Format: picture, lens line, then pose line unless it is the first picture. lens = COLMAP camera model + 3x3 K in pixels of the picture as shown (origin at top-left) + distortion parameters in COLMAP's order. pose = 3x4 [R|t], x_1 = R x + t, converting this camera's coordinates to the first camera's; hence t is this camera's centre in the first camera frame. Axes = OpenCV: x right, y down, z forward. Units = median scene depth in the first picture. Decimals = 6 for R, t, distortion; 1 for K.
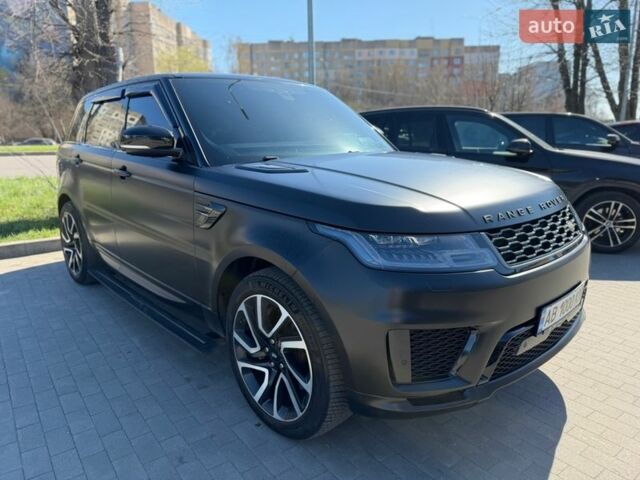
lens RADIAL K [[447.6, 0, 319.7], [0, 447.6, 239.0], [0, 0, 1]] dist [0.001544, -0.000371]
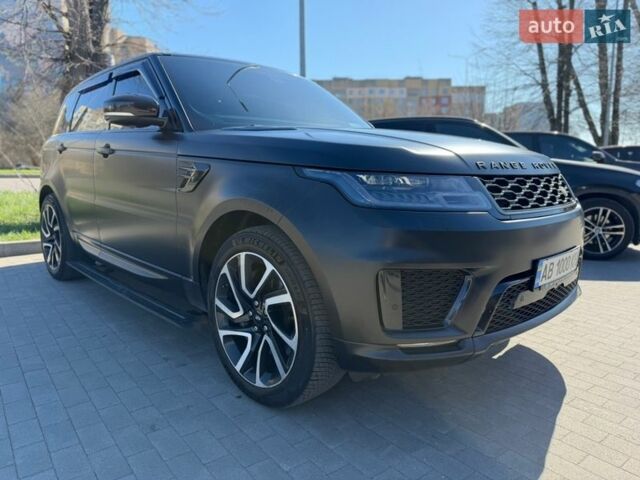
lens RADIAL K [[446.9, 0, 322.0], [0, 446.9, 239.4], [0, 0, 1]] dist [0.007606, -0.002920]
pose [[0.999615, 0.010228, 0.025782, 0.006539], [-0.008356, 0.997393, -0.071670, 0.141710], [-0.026448, 0.071427, 0.997095, 0.041613]]
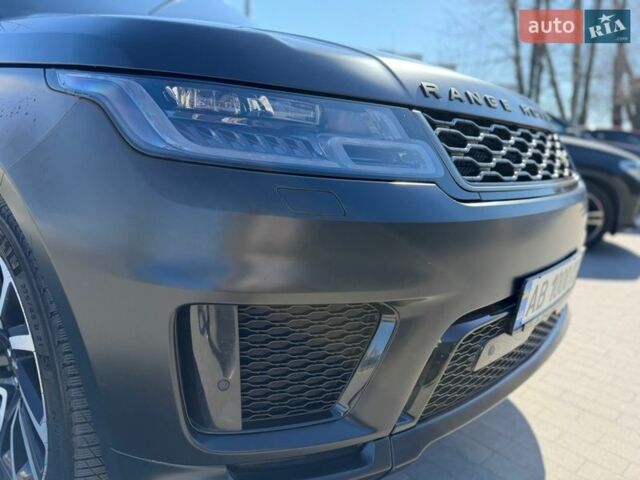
lens RADIAL K [[458.0, 0, 321.9], [0, 458.0, 241.7], [0, 0, 1]] dist [0.005547, -0.007188]
pose [[0.993007, 0.043708, 0.109668, 0.159348], [-0.042519, 0.999009, -0.013154, 0.099787], [-0.110134, 0.008399, 0.993881, 0.389784]]
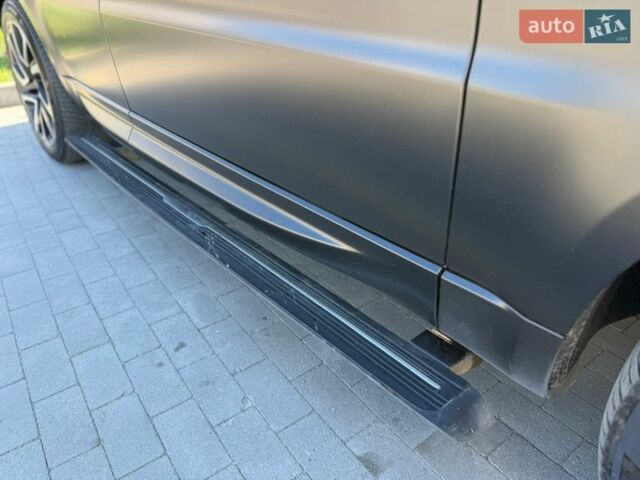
lens RADIAL K [[467.4, 0, 318.0], [0, 467.4, 236.4], [0, 0, 1]] dist [0.004008, -0.004681]
pose [[0.999641, 0.008117, -0.025518, -0.359826], [-0.000591, 0.959410, 0.282014, 0.044066], [0.026771, -0.281898, 0.959071, 0.772136]]
